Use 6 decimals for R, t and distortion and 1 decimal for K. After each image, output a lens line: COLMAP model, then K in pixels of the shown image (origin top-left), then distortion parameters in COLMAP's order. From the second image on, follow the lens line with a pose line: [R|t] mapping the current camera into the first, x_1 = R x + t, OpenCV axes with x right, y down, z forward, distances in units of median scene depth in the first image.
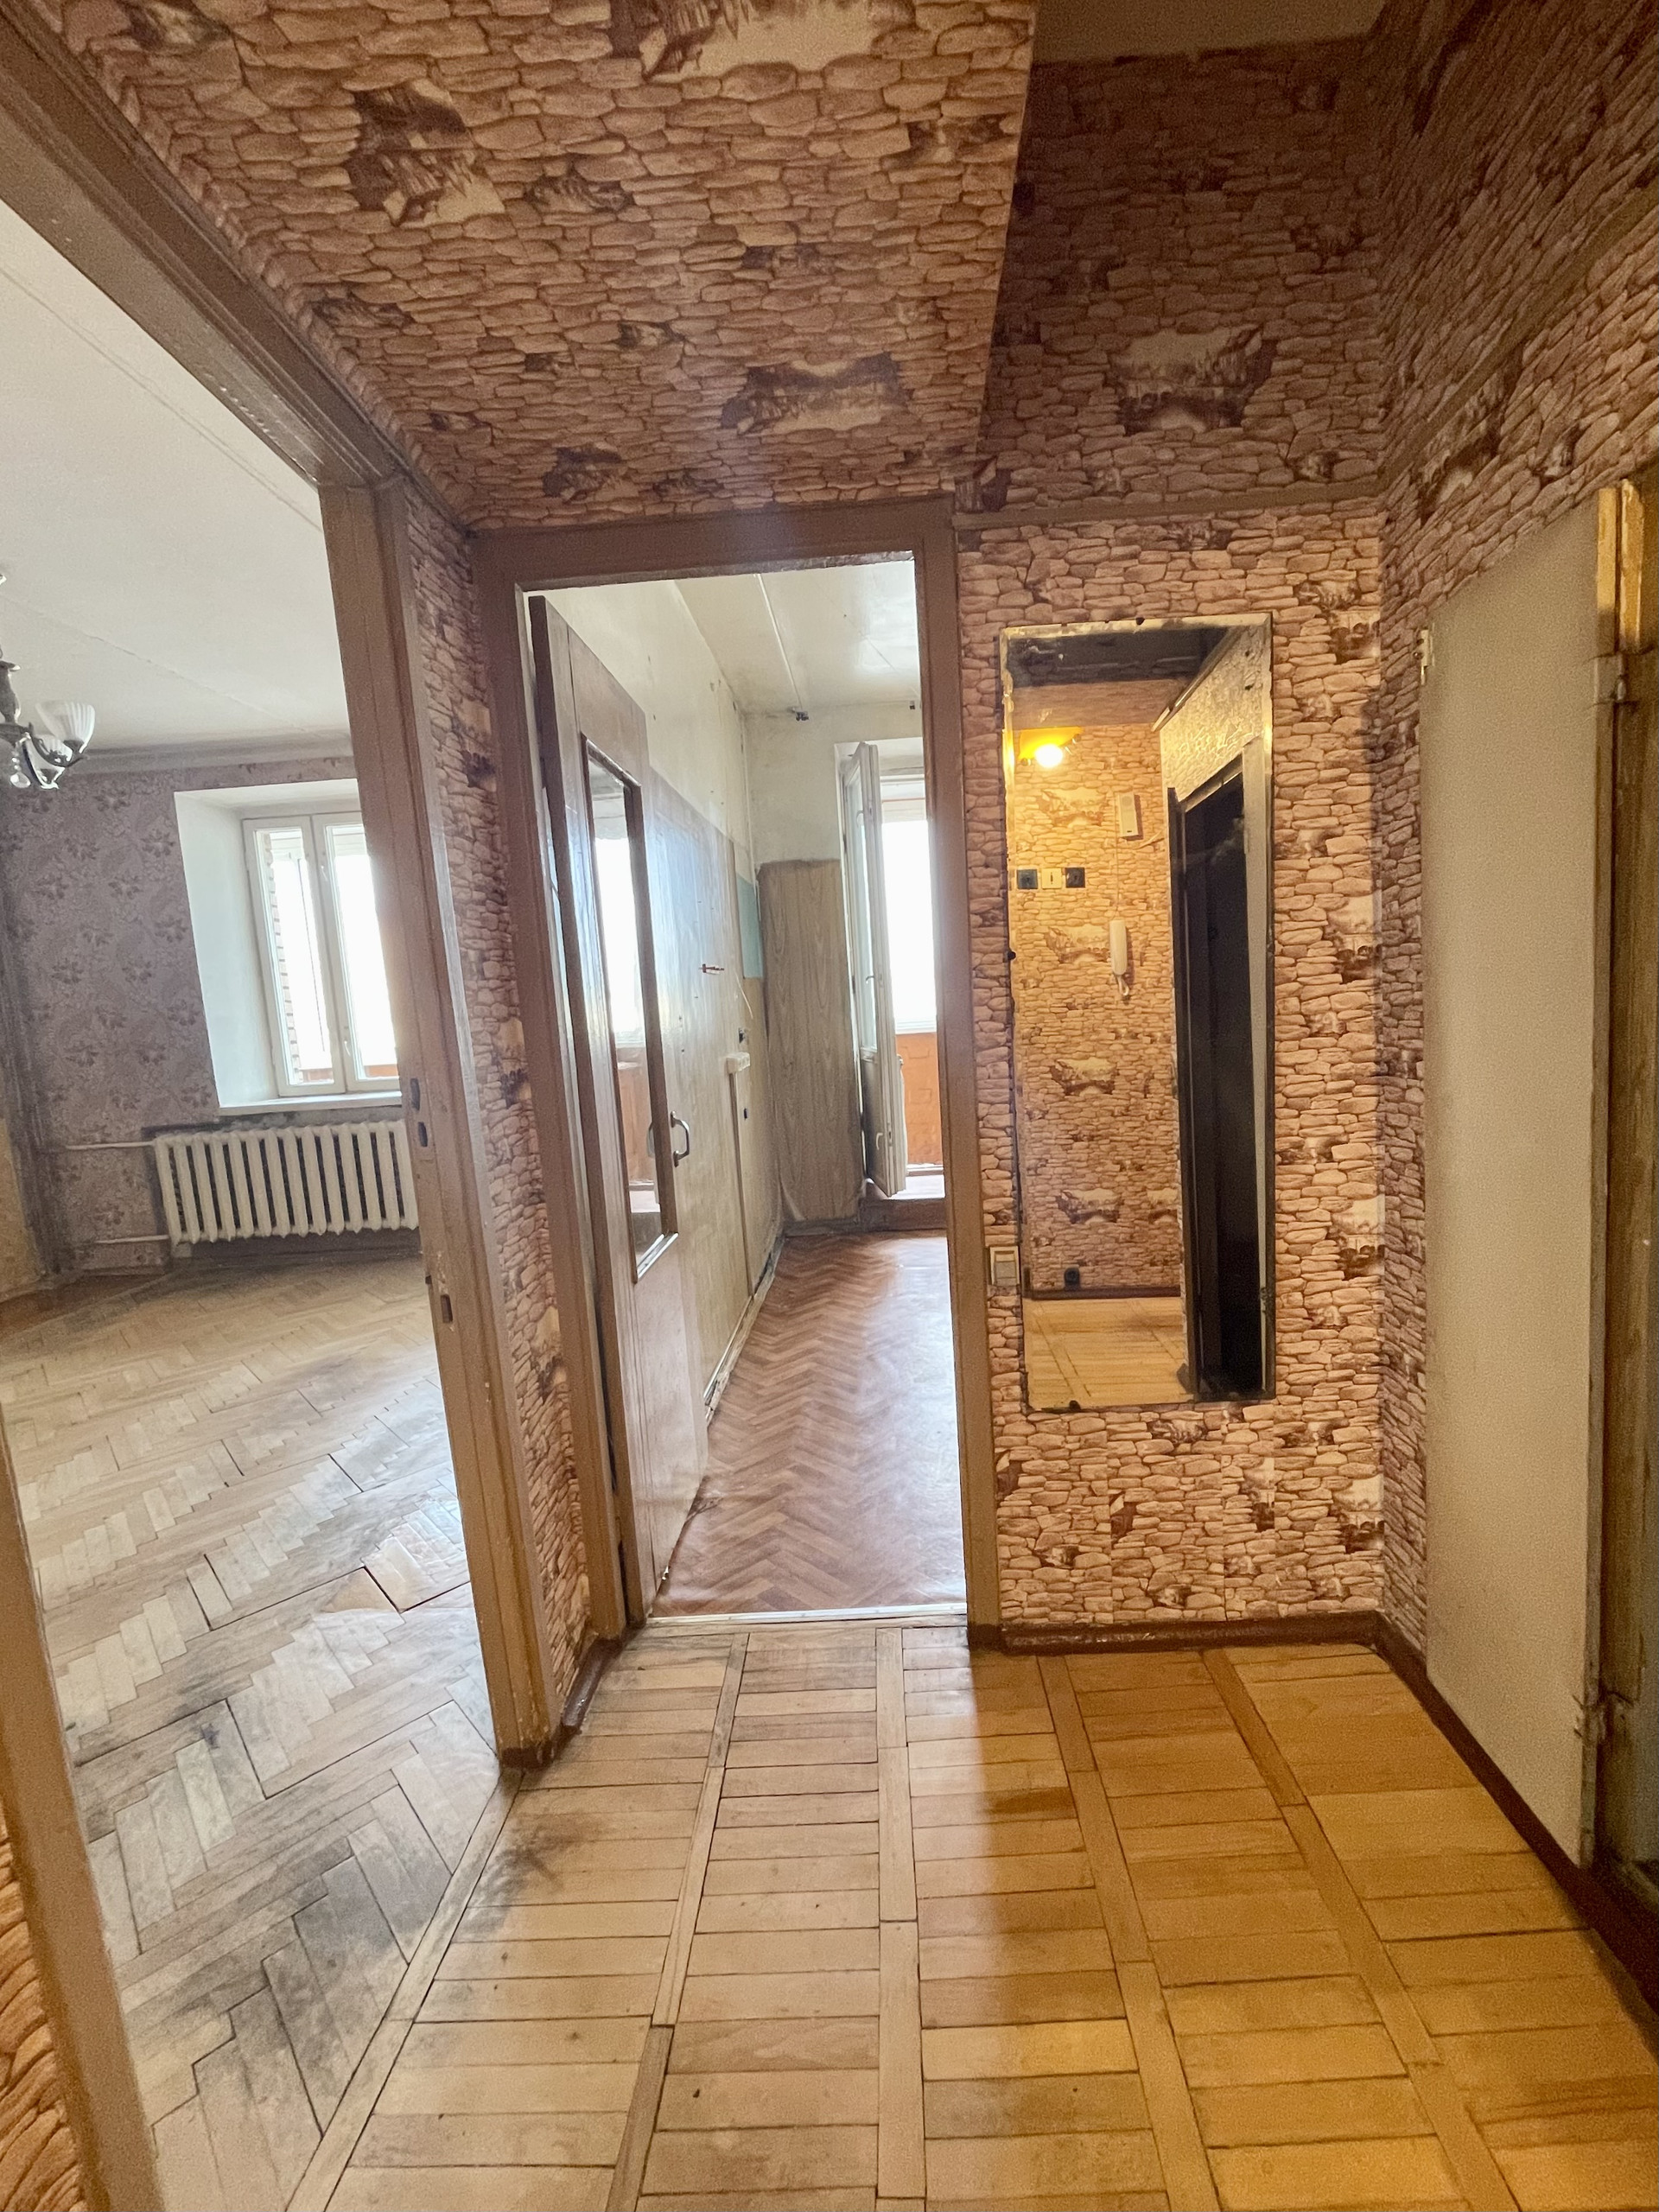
lens RADIAL K [[960.5, 0, 872.8], [0, 960.5, 1127.2], [0, 0, 1]] dist [-0.009714, 0.004818]
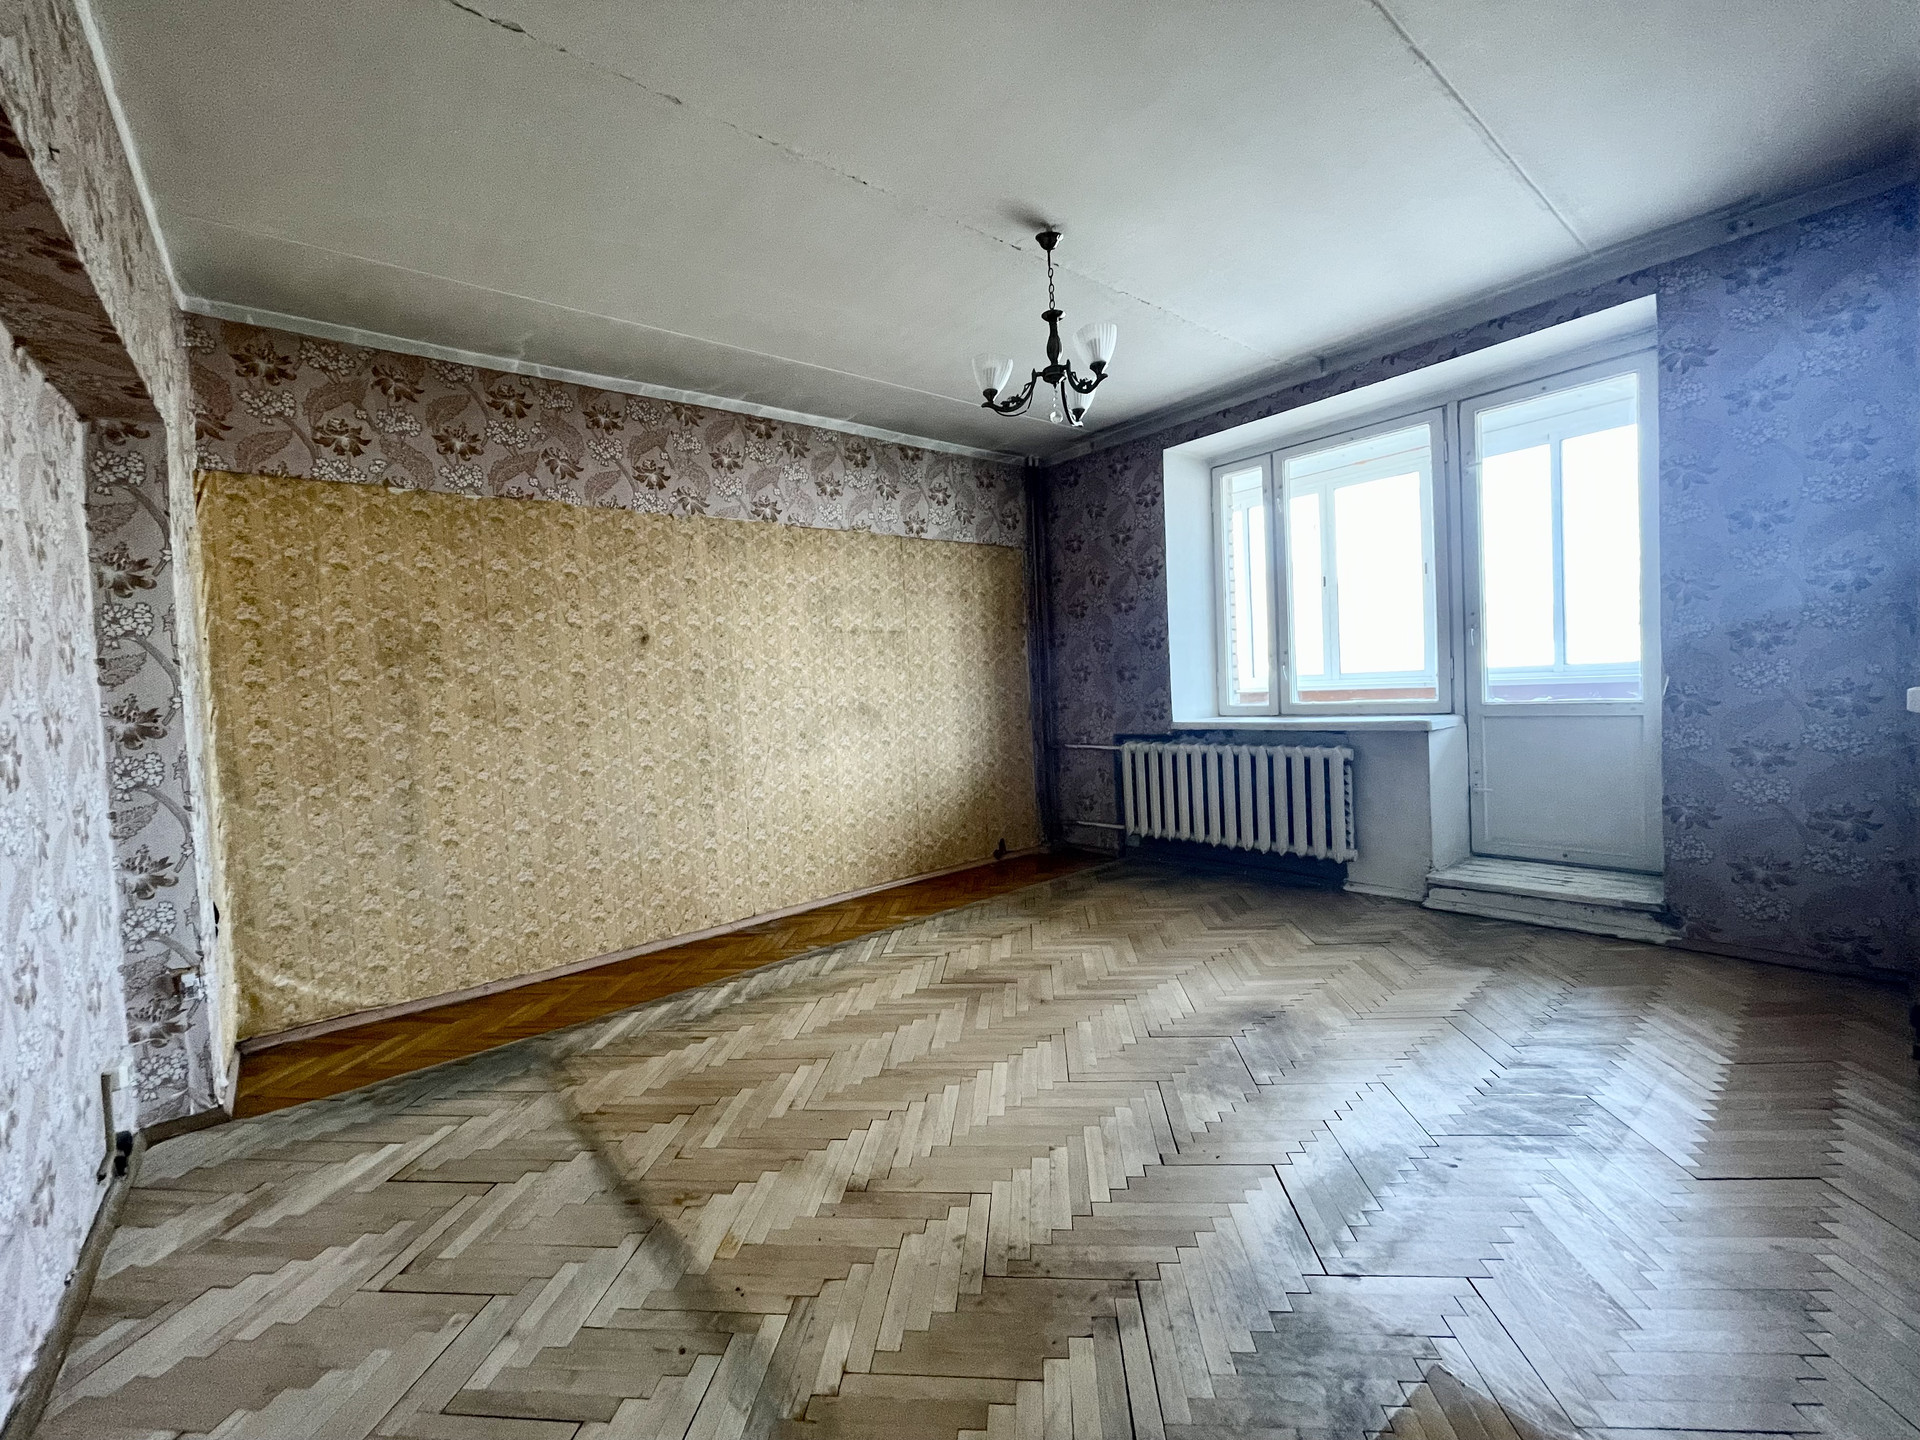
lens RADIAL K [[778.1, 0, 942.4], [0, 778.1, 722.0], [0, 0, 1]] dist [-0.000253, 0.000175]
pose [[0.643780, 0.064233, -0.762510, -0.441538], [-0.088531, 0.996031, 0.009158, -0.013009], [0.760072, 0.061610, 0.646912, 0.558189]]
